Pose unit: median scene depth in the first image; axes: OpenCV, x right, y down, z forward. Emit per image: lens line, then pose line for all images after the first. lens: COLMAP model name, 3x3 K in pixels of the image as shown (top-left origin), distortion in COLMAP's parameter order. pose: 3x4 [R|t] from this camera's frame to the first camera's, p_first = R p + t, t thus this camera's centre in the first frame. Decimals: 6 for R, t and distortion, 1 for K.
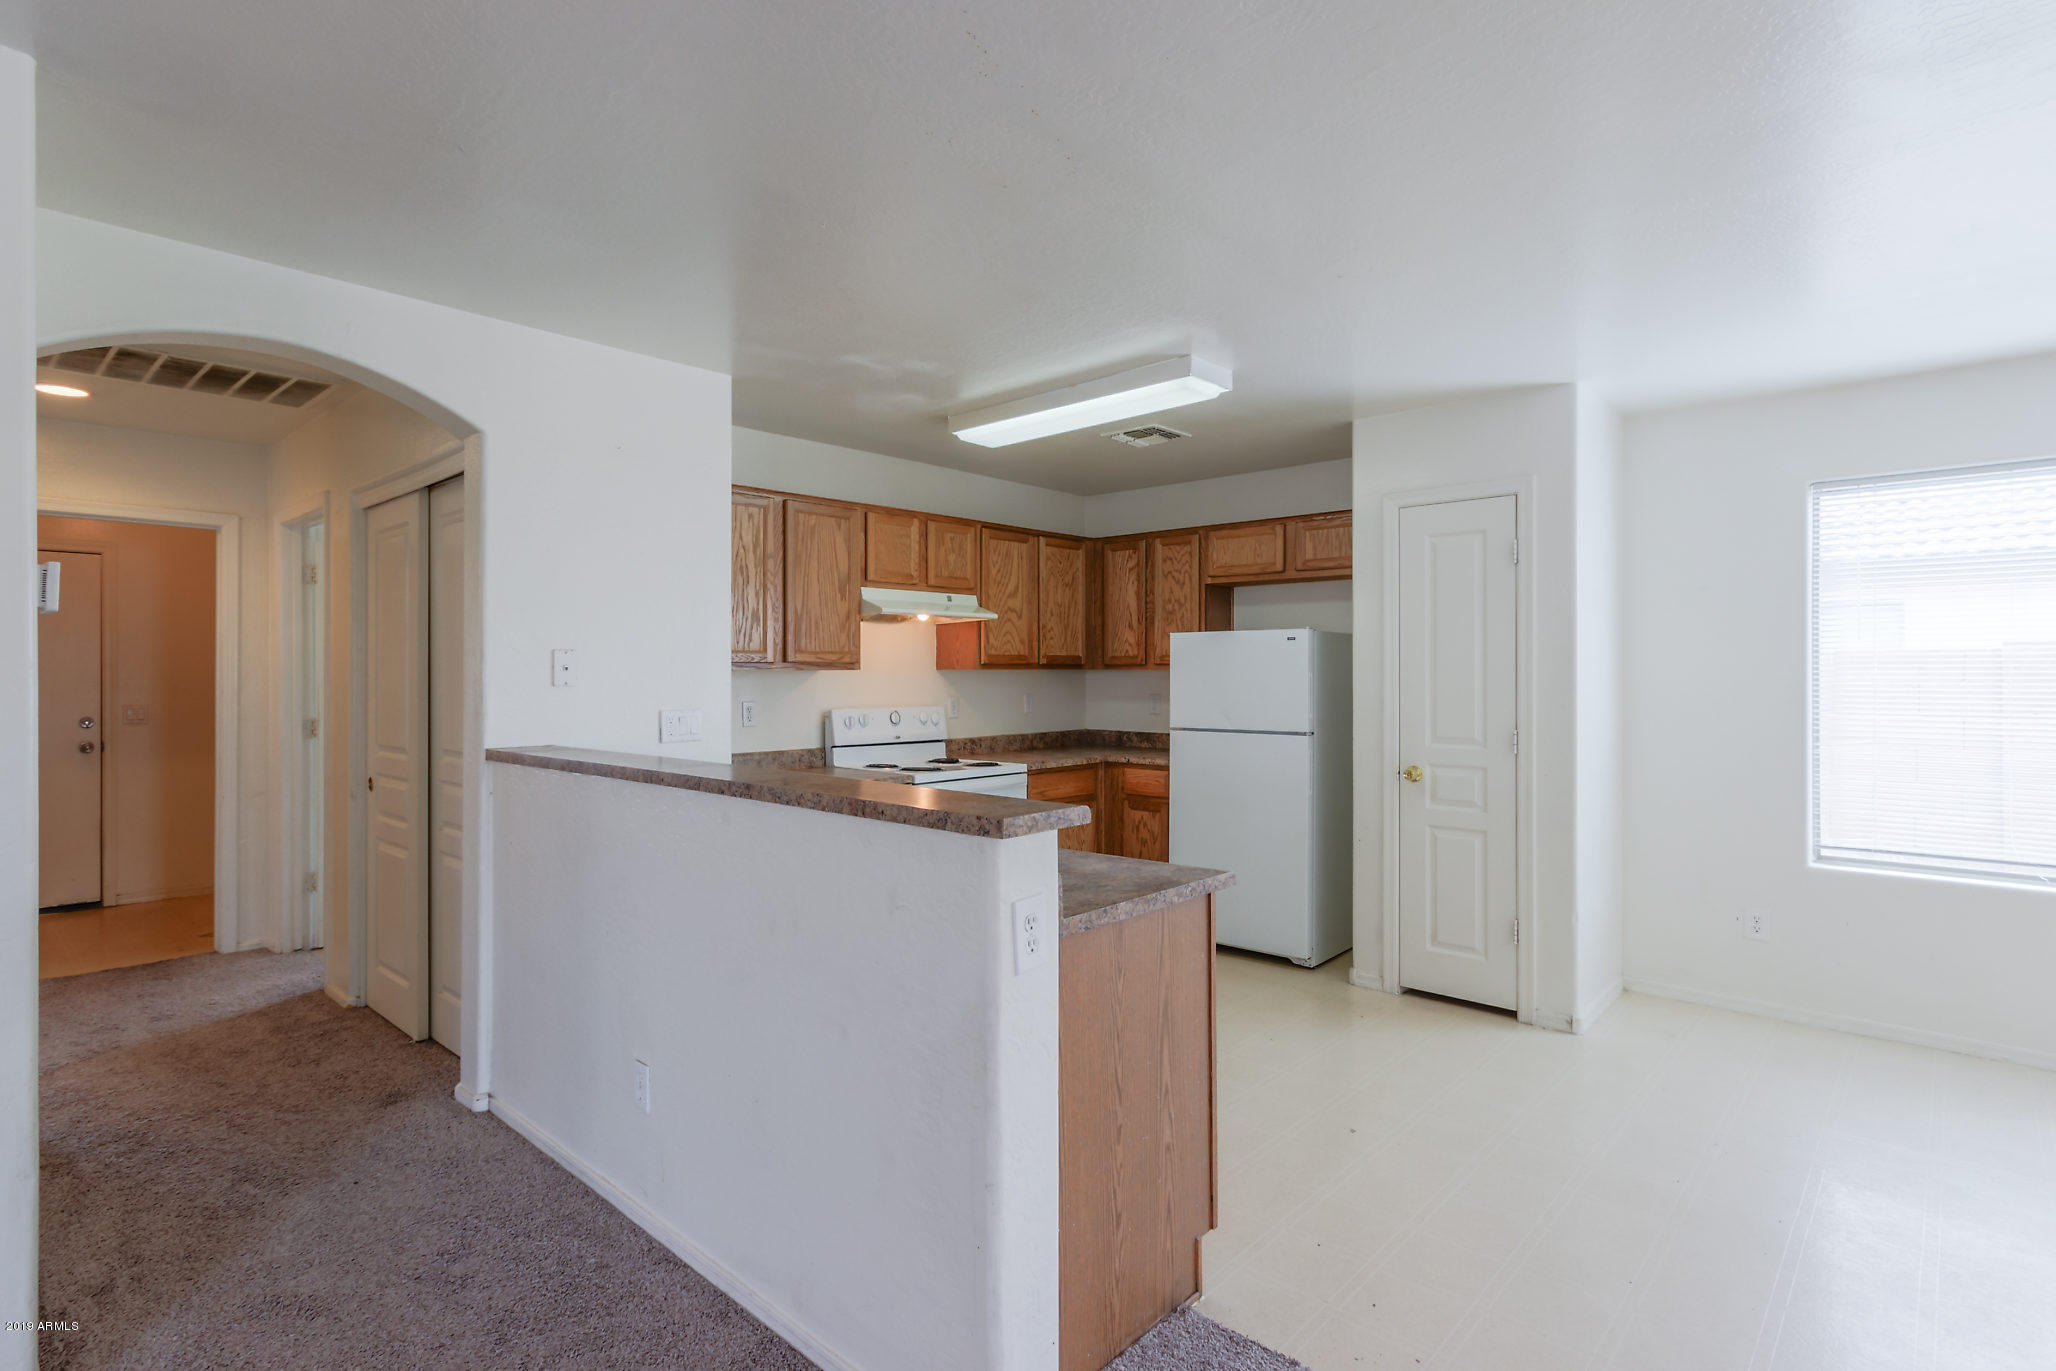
lens RADIAL K [[960.1, 0, 1035.9], [0, 960.1, 675.5], [0, 0, 1]] dist [-0.001854, -0.000460]
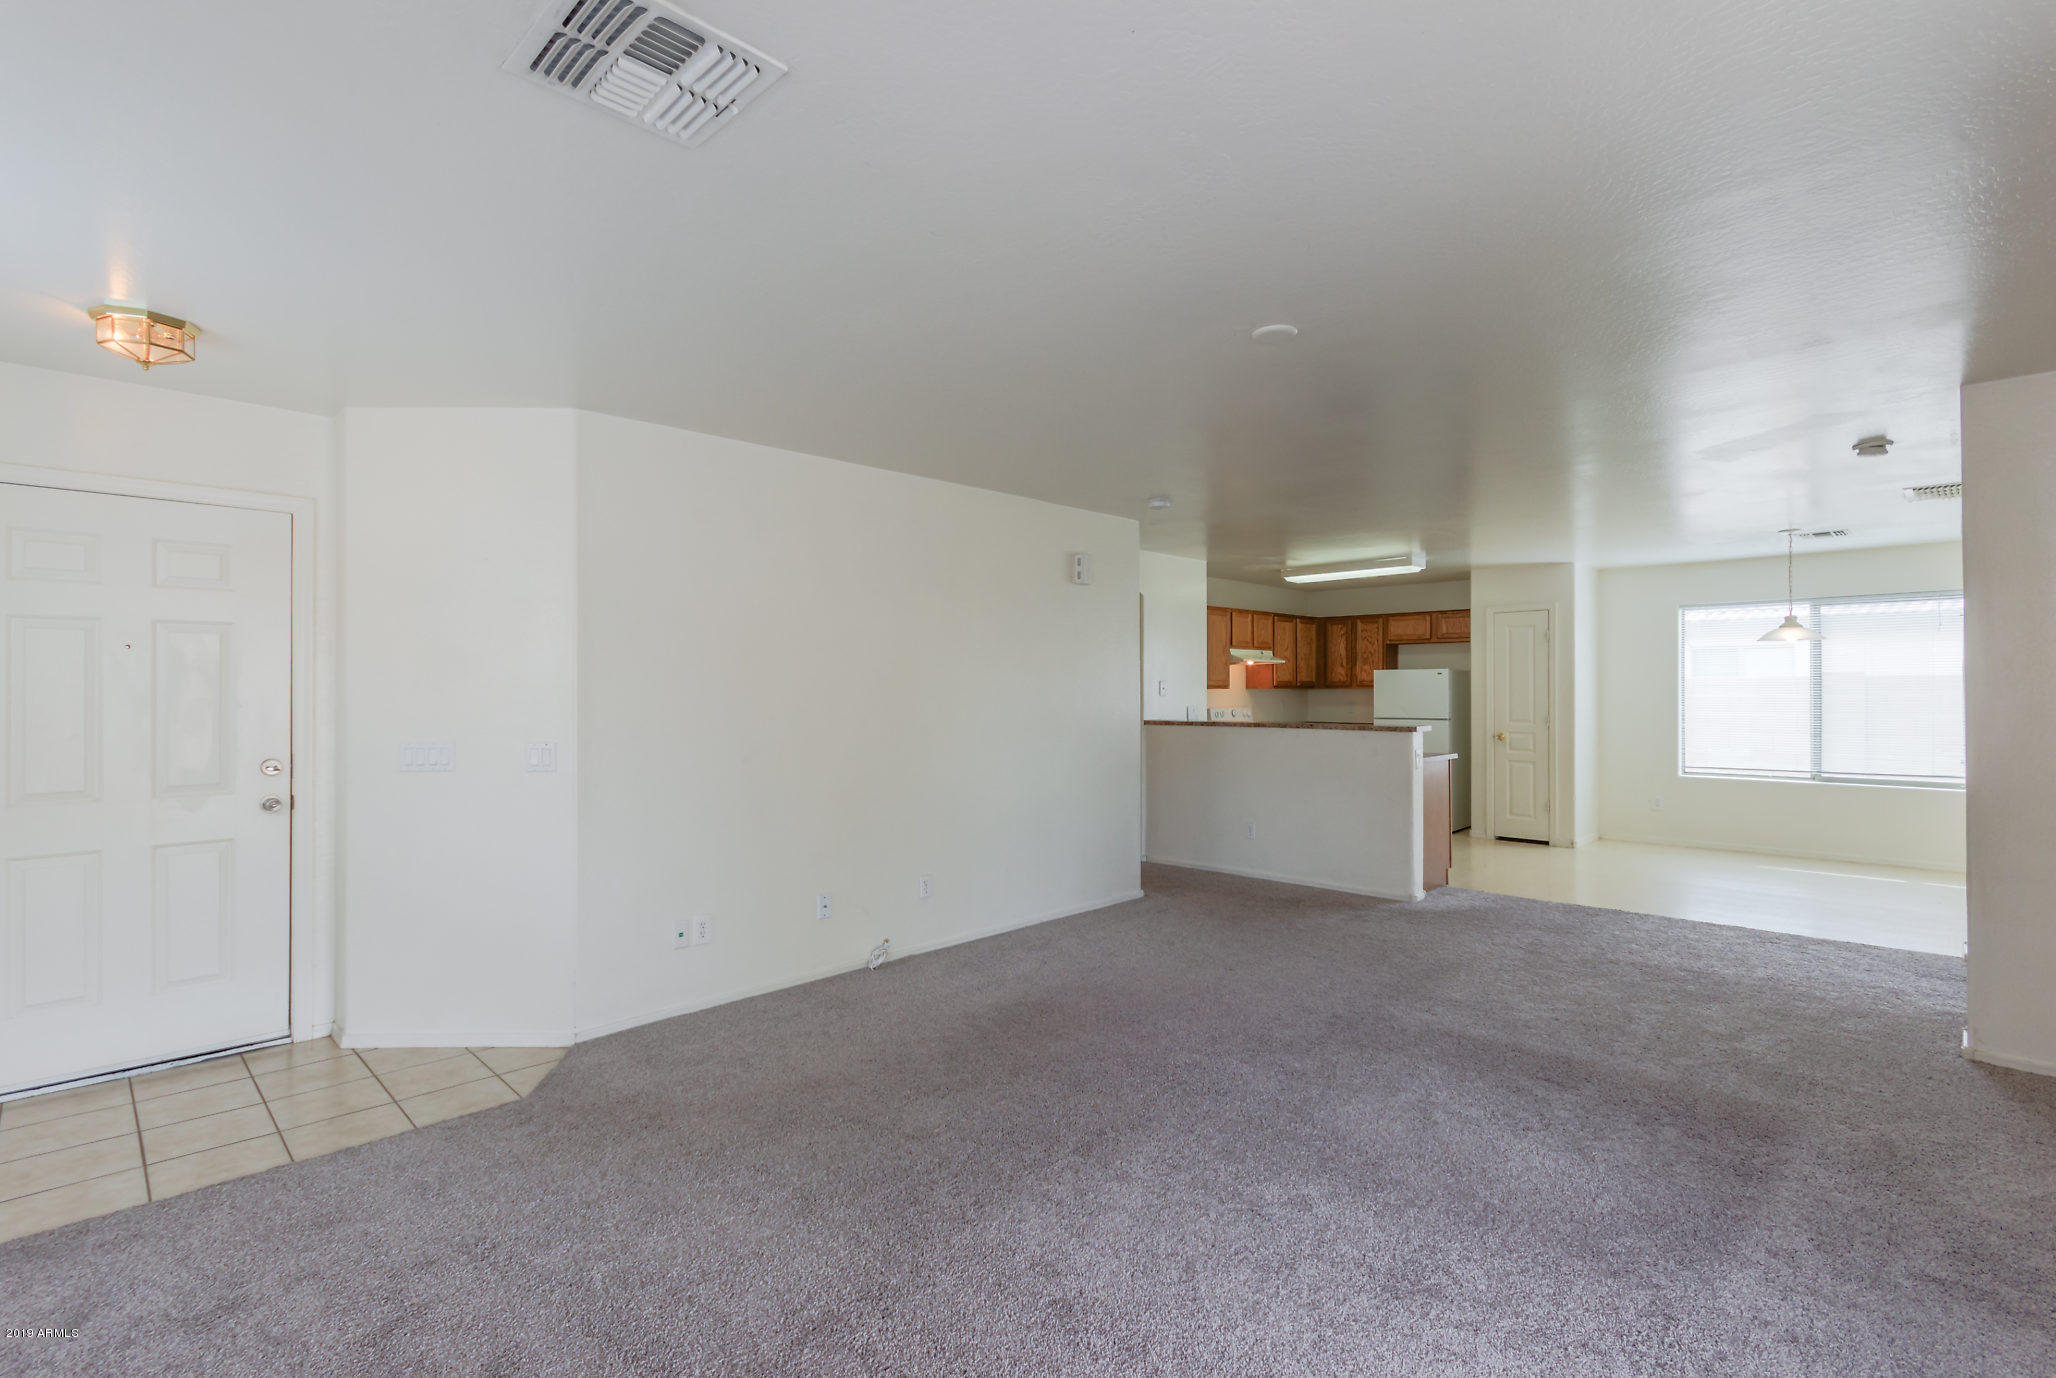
lens RADIAL K [[960.1, 0, 1070.2], [0, 960.1, 693.4], [0, 0, 1]] dist [-0.001854, -0.000460]
pose [[0.999963, 0.000557, -0.008632, -0.469573], [-0.000599, 0.999988, -0.004788, 0.013483], [0.008630, 0.004793, 0.999951, -0.984241]]
